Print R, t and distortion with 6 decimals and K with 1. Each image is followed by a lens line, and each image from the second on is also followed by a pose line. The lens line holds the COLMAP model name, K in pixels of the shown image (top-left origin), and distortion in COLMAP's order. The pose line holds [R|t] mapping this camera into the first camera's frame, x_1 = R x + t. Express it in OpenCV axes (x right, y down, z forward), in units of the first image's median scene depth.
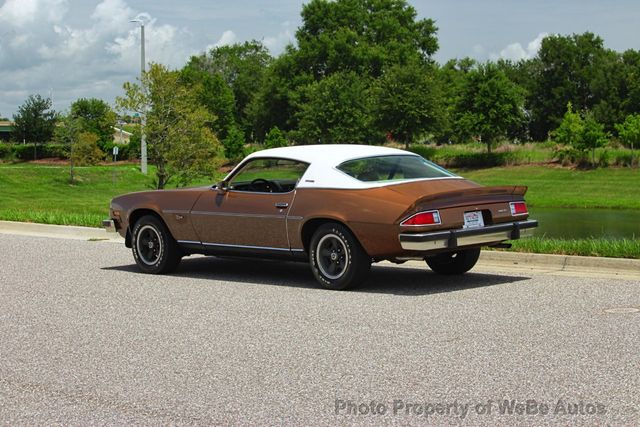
lens RADIAL K [[1752.1, 0, 319.3], [0, 1752.1, 172.8], [0, 0, 1]] dist [-0.520409, 1.031016]
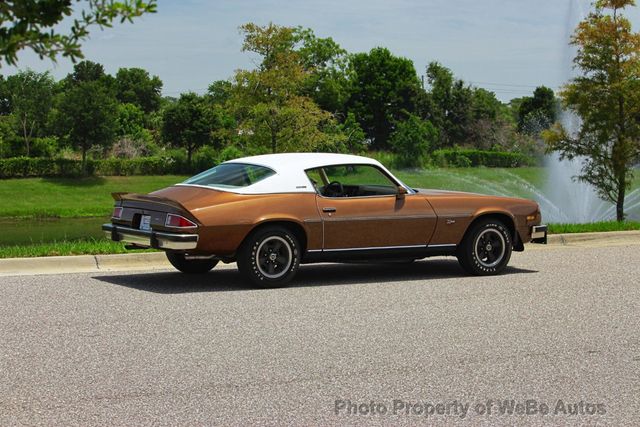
lens RADIAL K [[1759.8, 0, 320.0], [0, 1759.8, 213.5], [0, 0, 1]] dist [-0.520085, 1.664336]
pose [[0.131065, -0.032060, 0.990855, -0.210748], [0.025967, 0.999245, 0.028897, -0.001941], [-0.991034, 0.021942, 0.131799, 0.169506]]
